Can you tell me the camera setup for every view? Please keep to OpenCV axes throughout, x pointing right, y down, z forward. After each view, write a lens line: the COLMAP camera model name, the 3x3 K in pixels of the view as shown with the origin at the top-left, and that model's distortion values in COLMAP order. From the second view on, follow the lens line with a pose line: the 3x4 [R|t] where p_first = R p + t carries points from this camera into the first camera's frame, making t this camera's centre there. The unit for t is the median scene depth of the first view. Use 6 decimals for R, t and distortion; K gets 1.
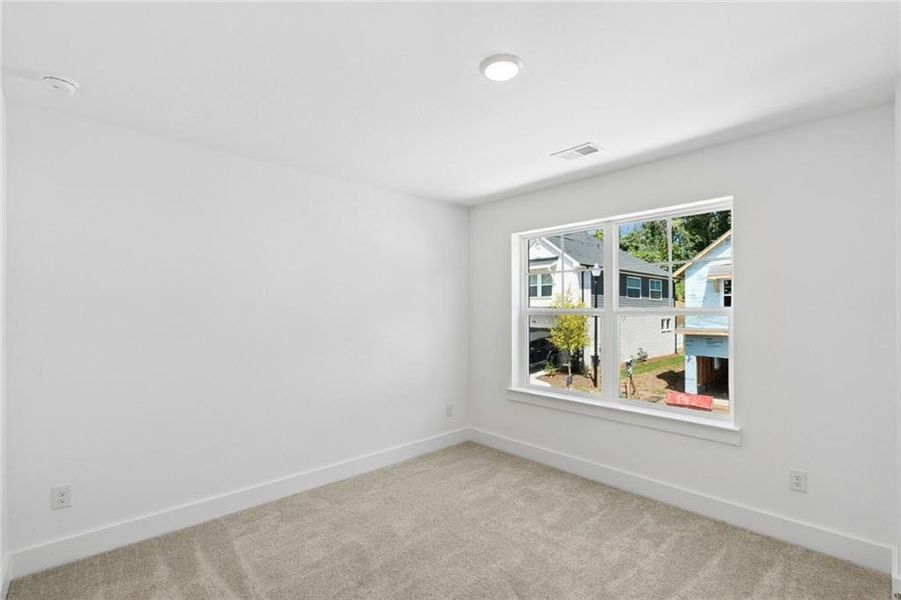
lens RADIAL K [[422.6, 0, 451.1], [0, 422.6, 307.9], [0, 0, 1]] dist [-0.000669, -0.000016]
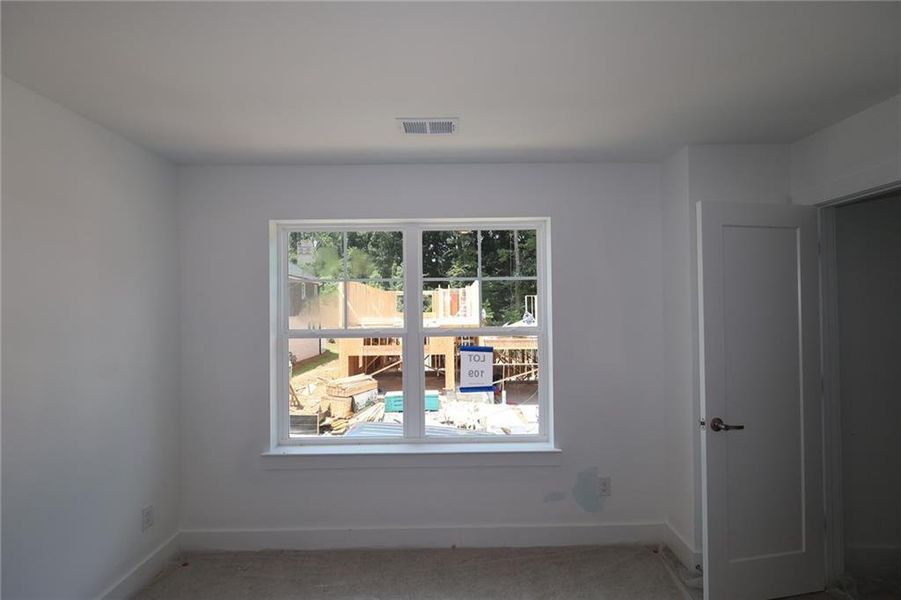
lens RADIAL K [[422.6, 0, 451.1], [0, 422.6, 307.9], [0, 0, 1]] dist [-0.000669, -0.000016]
pose [[0.659327, 0.000189, 0.751856, -0.167852], [-0.000130, 1.000000, -0.000138, -0.036038], [-0.751856, -0.000007, 0.659327, 0.345673]]
